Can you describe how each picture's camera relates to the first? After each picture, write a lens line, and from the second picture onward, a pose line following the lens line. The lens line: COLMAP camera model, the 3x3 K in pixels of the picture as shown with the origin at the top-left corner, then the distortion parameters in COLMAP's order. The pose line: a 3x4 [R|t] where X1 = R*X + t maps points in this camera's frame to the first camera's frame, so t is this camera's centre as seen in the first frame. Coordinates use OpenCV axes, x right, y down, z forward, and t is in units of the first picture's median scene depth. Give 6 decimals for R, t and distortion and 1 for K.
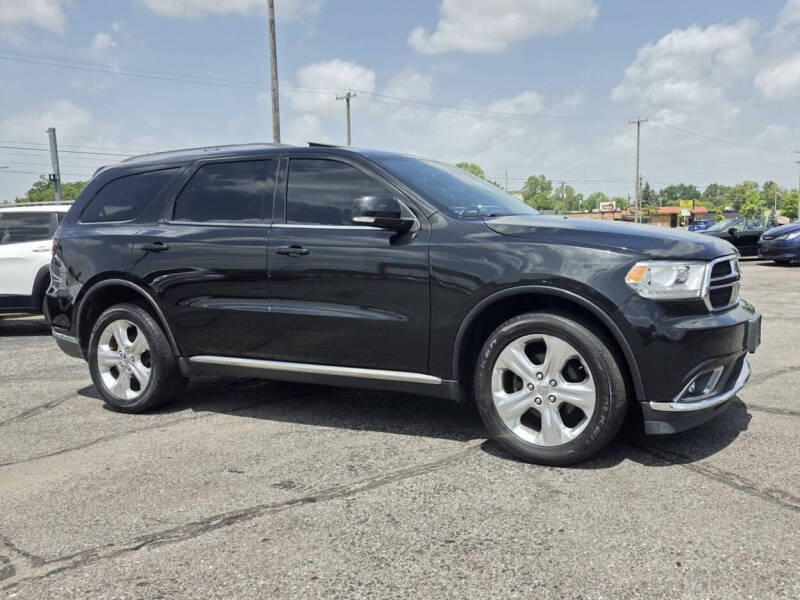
lens RADIAL K [[721.2, 0, 481.1], [0, 721.2, 274.3], [0, 0, 1]] dist [0.079970, -0.084912]
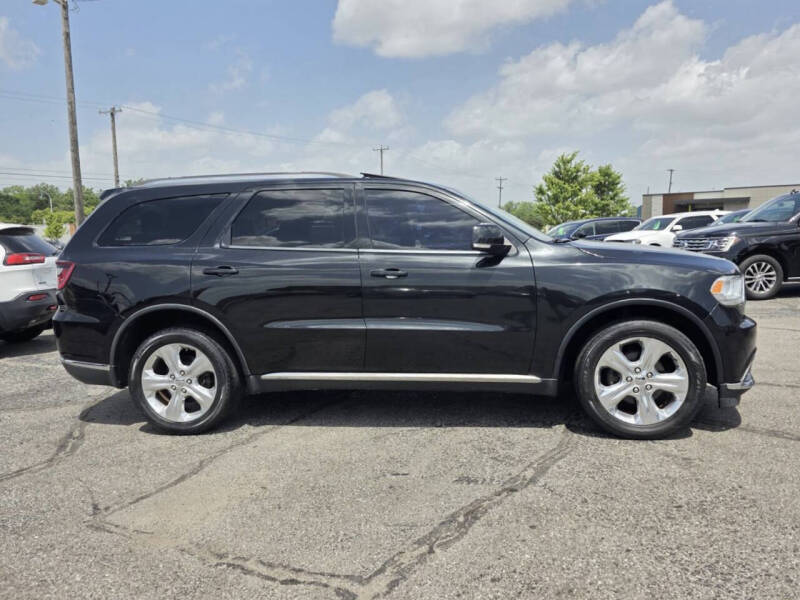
lens RADIAL K [[615.9, 0, 433.8], [0, 615.9, 300.7], [0, 0, 1]] dist [0.058223, -0.046756]
pose [[0.944252, -0.037033, 0.327133, -0.597905], [0.024805, 0.998832, 0.041473, -0.033285], [-0.328287, -0.031047, 0.944068, 0.102130]]
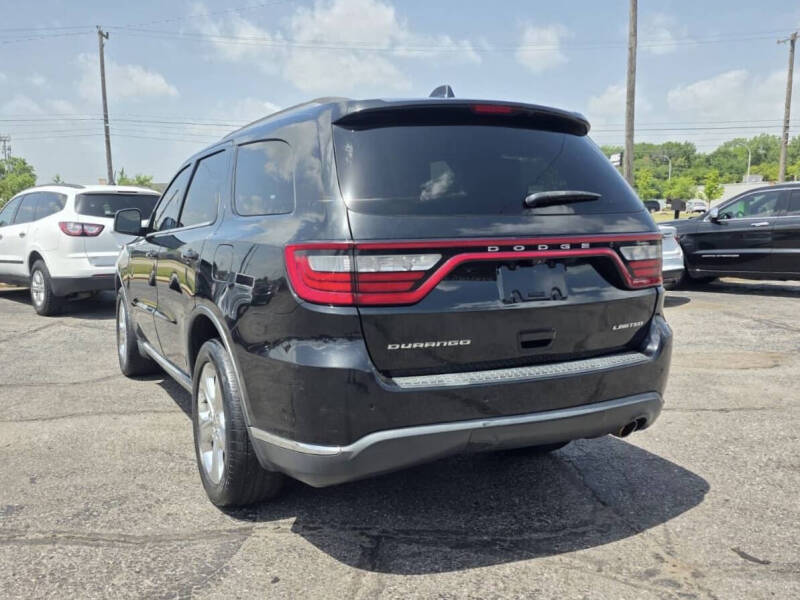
lens RADIAL K [[730.5, 0, 341.8], [0, 730.5, 297.5], [0, 0, 1]] dist [0.074885, -0.067995]
pose [[0.714849, 0.100517, -0.692017, 0.662619], [-0.051521, 0.994496, 0.091233, -0.097316], [0.697379, -0.029564, 0.716093, 0.585302]]
